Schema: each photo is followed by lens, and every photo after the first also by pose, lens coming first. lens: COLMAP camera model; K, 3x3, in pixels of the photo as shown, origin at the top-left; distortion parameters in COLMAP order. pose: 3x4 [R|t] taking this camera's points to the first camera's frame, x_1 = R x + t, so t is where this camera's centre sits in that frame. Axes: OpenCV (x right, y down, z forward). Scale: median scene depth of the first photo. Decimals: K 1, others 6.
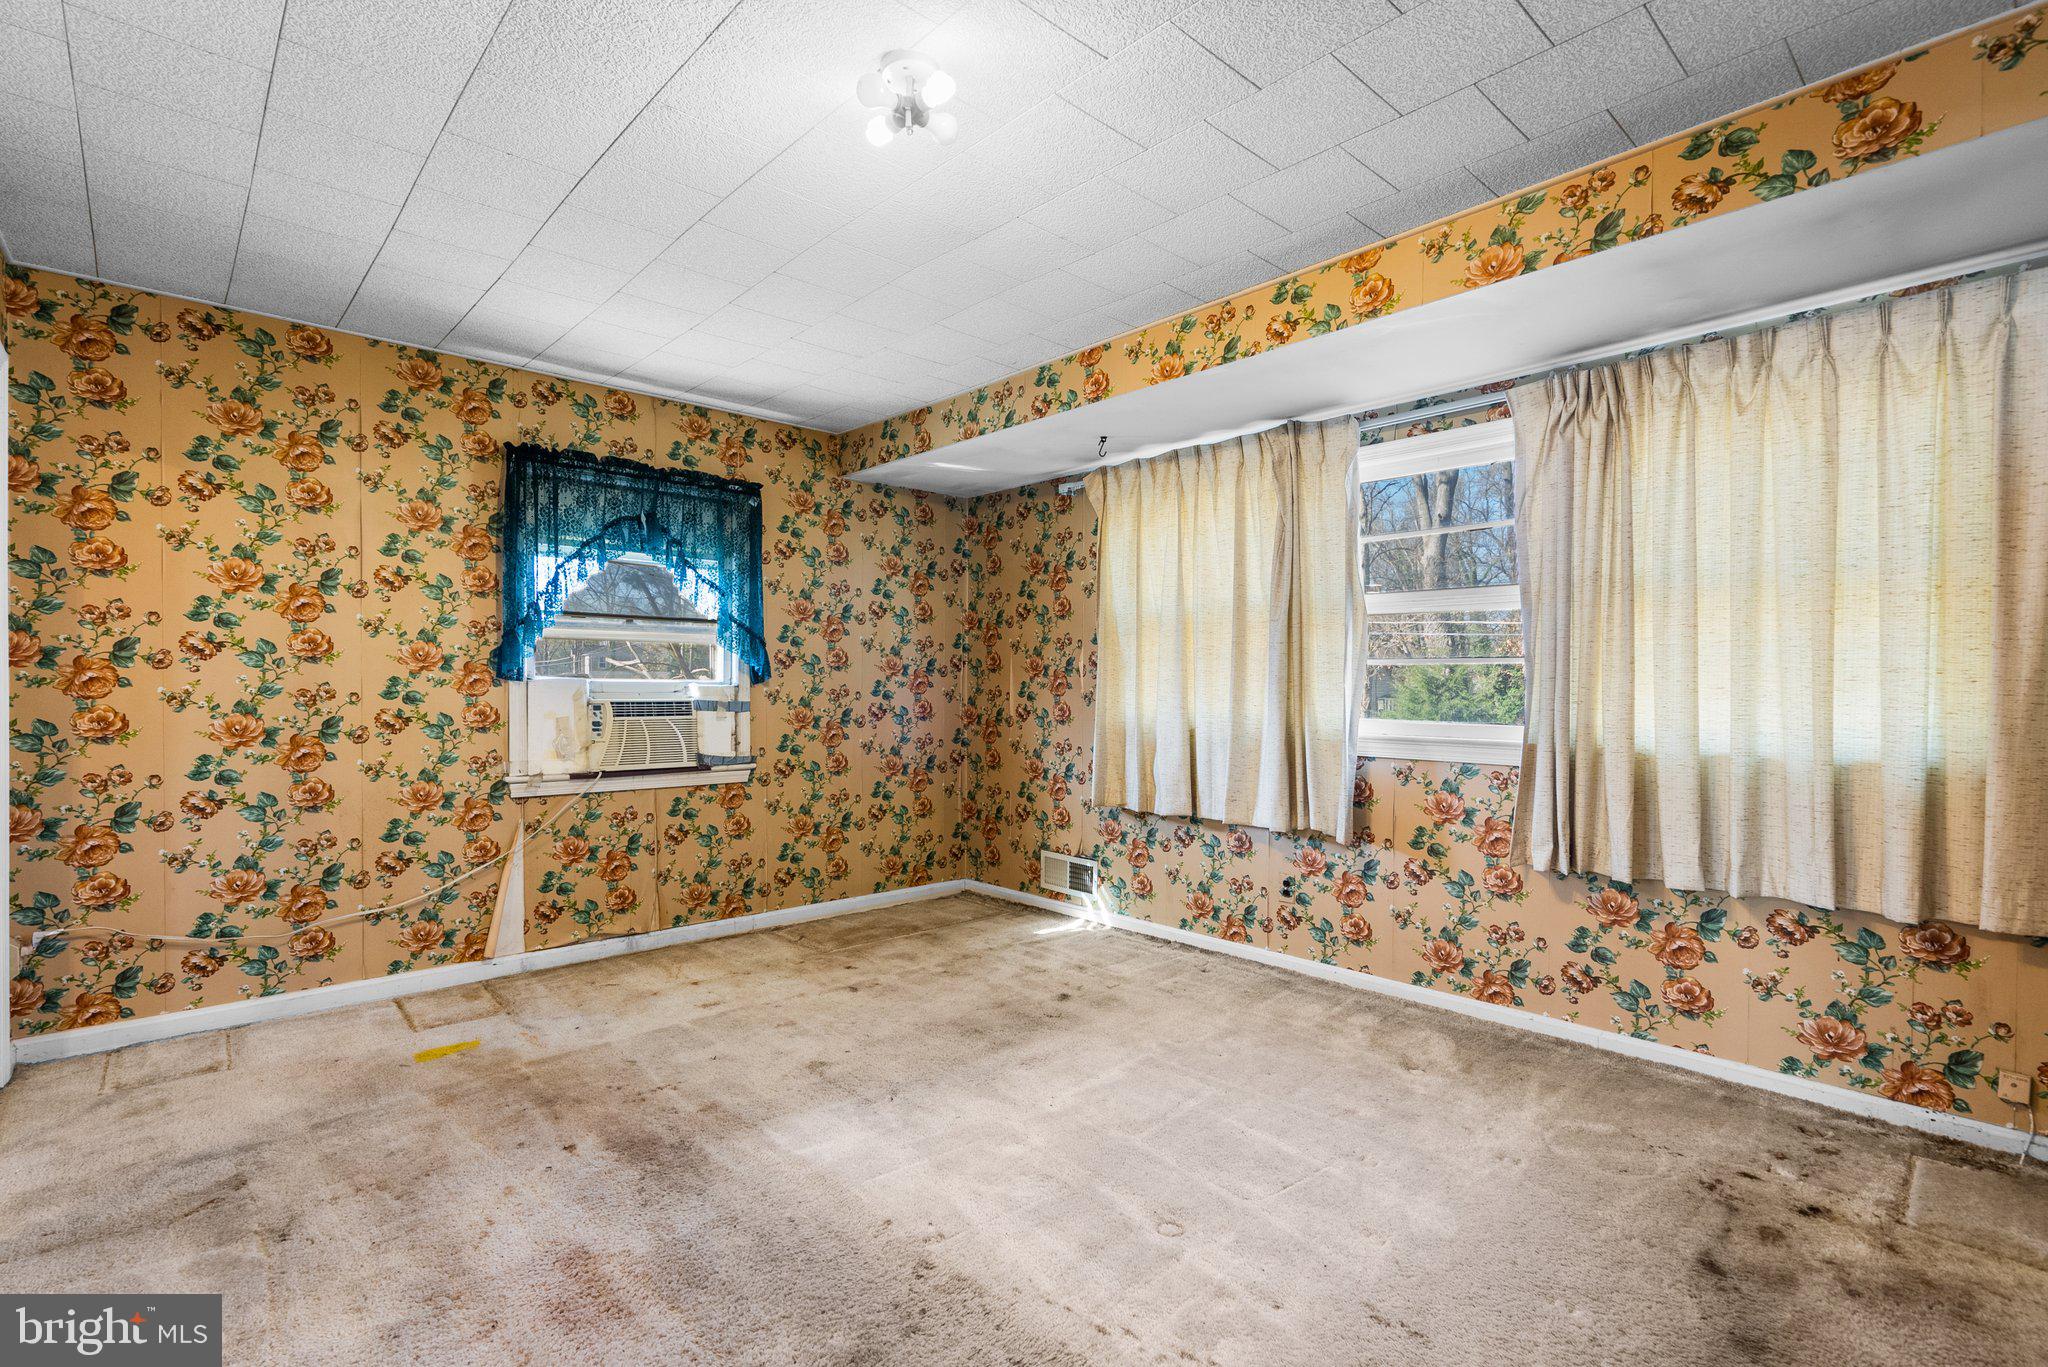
lens RADIAL K [[956.5, 0, 1028.3], [0, 956.5, 698.0], [0, 0, 1]] dist [-0.017058, 0.015199]
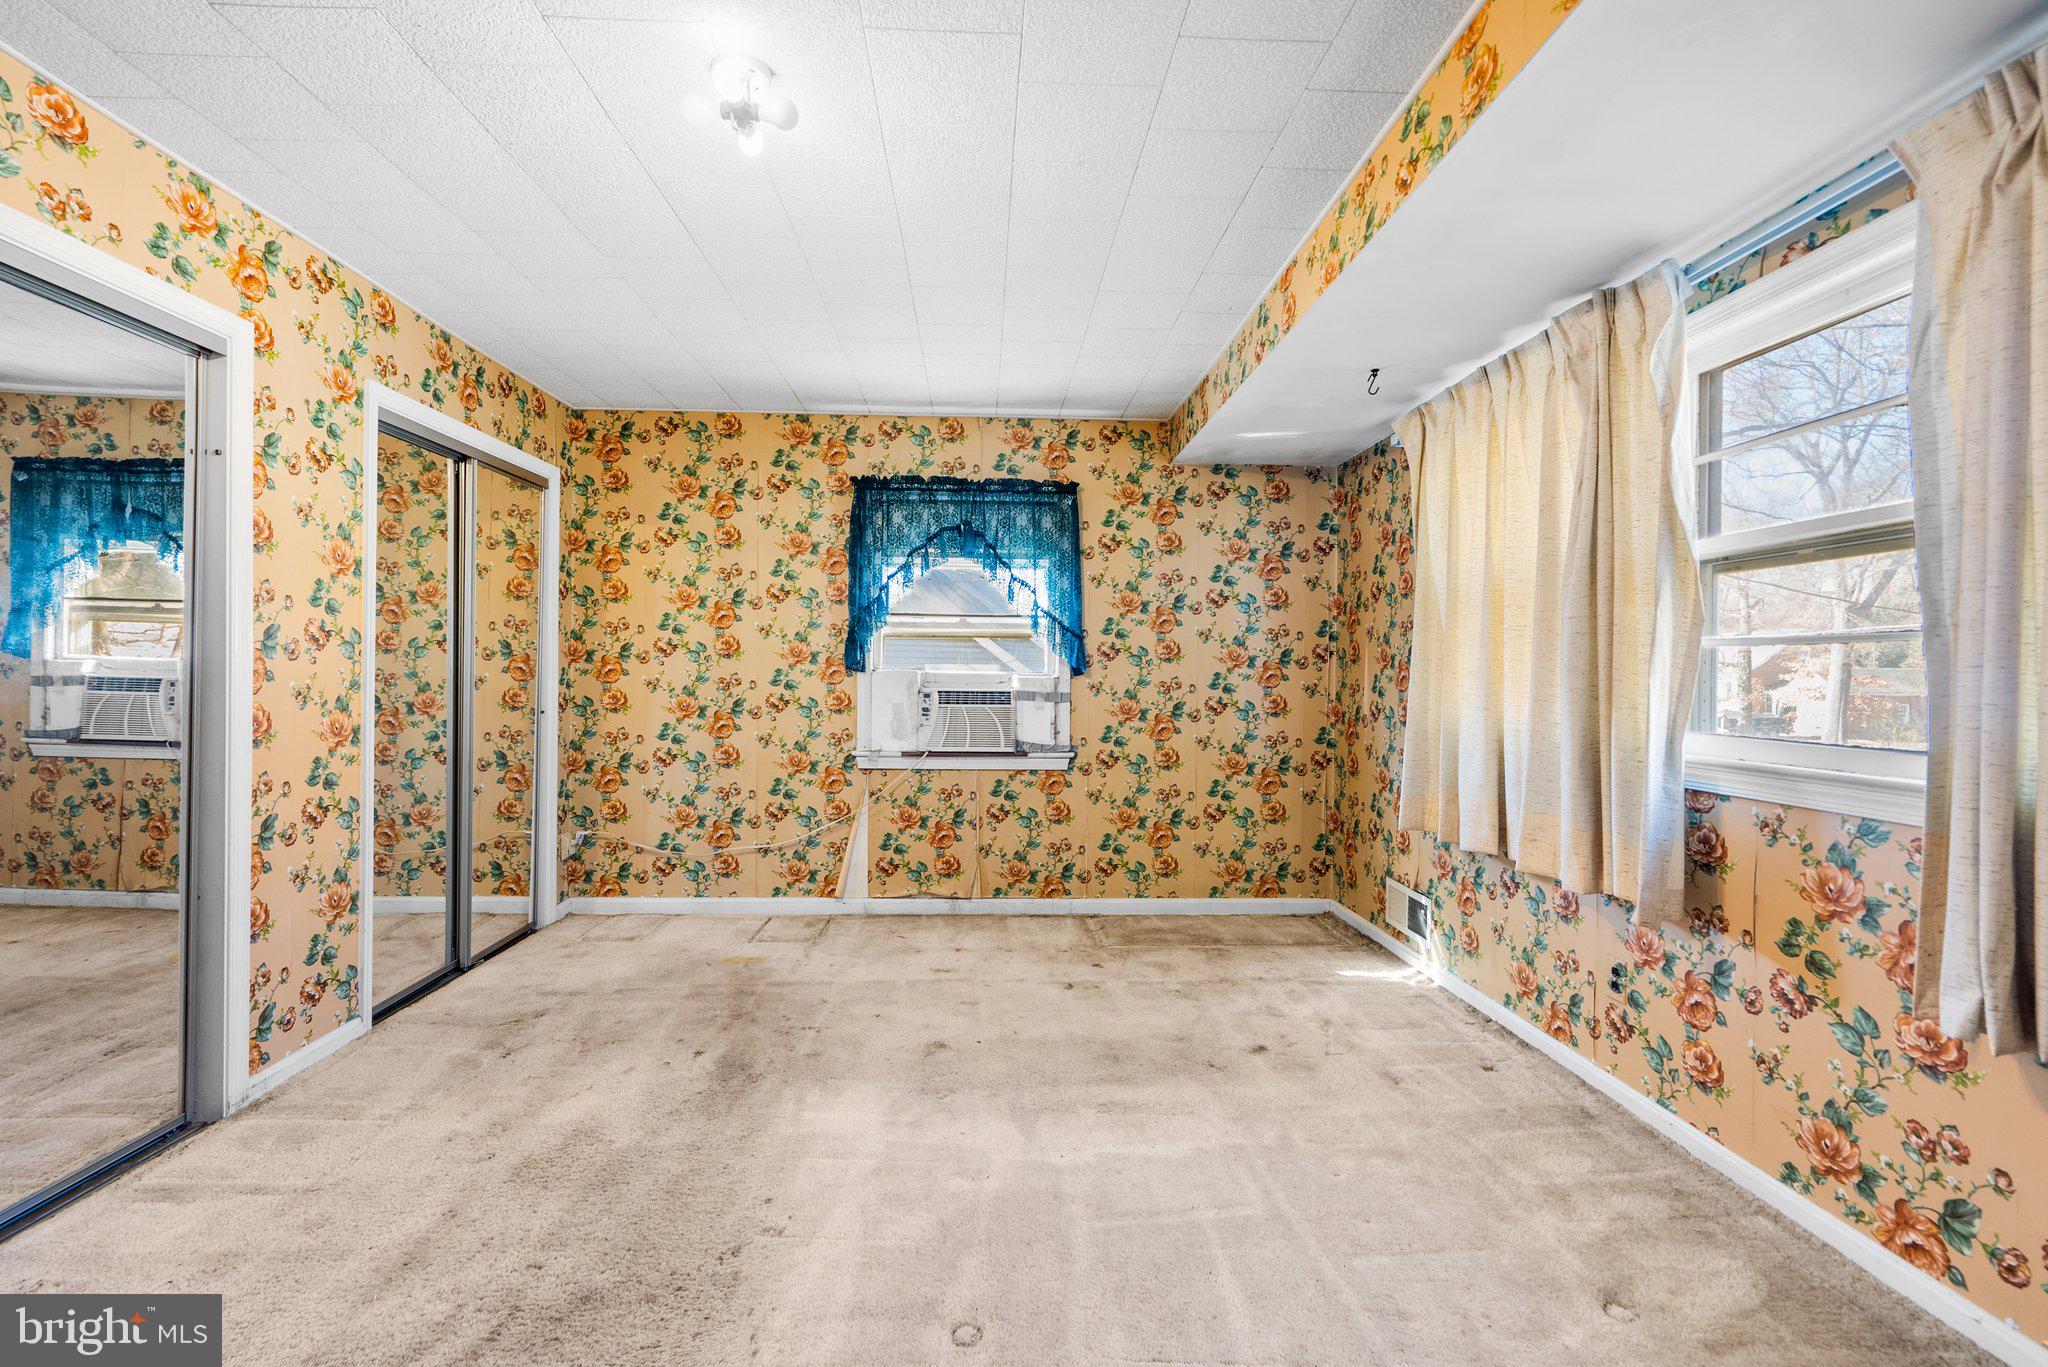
lens RADIAL K [[937.1, 0, 1024.0], [0, 937.1, 683.5], [0, 0, 1]] dist [-0.002029, 0.001267]
pose [[0.761003, 0.008690, -0.648691, 0.375248], [-0.014463, 0.999889, -0.003573, -0.002180], [0.648588, 0.012101, 0.761044, 0.216224]]
